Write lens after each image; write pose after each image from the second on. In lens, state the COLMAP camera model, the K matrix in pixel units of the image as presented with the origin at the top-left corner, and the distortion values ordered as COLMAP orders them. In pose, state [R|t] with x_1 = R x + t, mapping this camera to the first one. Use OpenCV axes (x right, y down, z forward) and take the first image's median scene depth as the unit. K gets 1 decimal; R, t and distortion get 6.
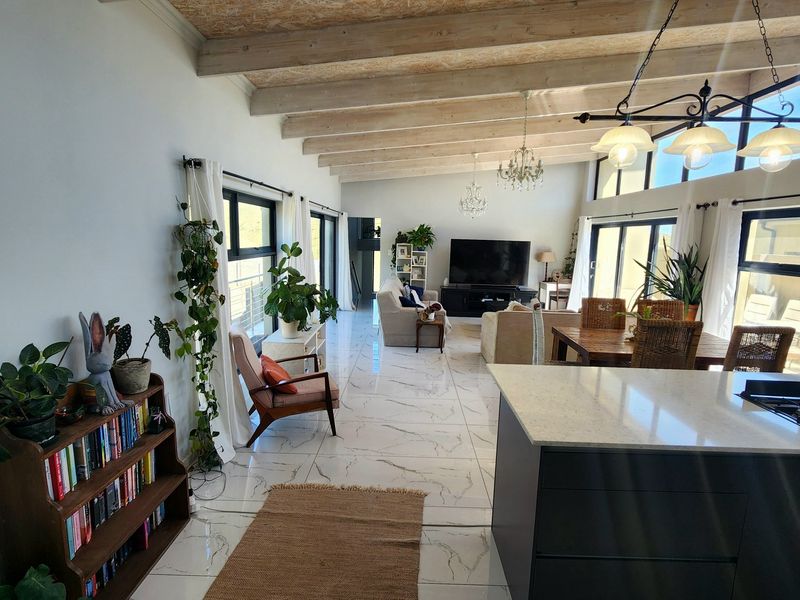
lens RADIAL K [[435.8, 0, 394.6], [0, 435.8, 299.1], [0, 0, 1]] dist [-0.000401, -0.001816]
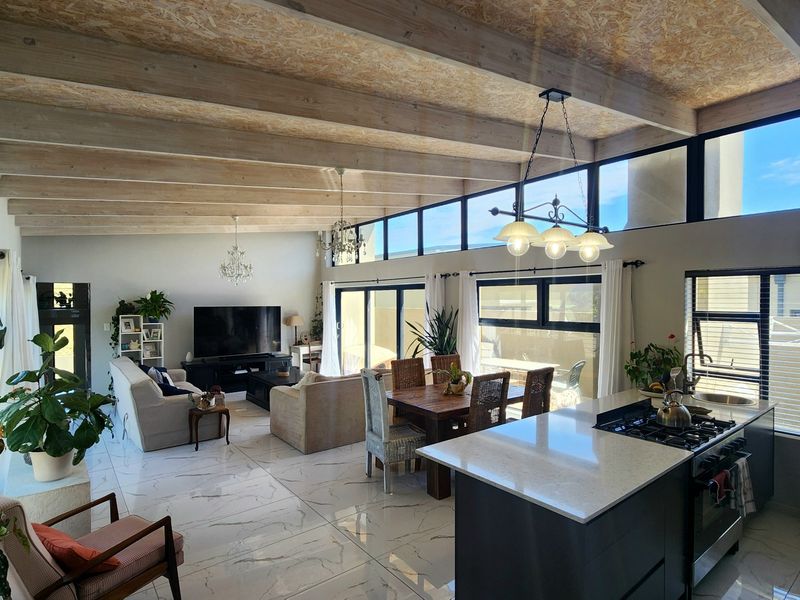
lens RADIAL K [[435.8, 0, 408.0], [0, 435.8, 301.0], [0, 0, 1]] dist [-0.000401, -0.001816]
pose [[0.765762, -0.031570, 0.642349, -0.129479], [0.115707, 0.989259, -0.089317, -0.028109], [-0.632630, 0.142720, 0.761190, 0.080439]]
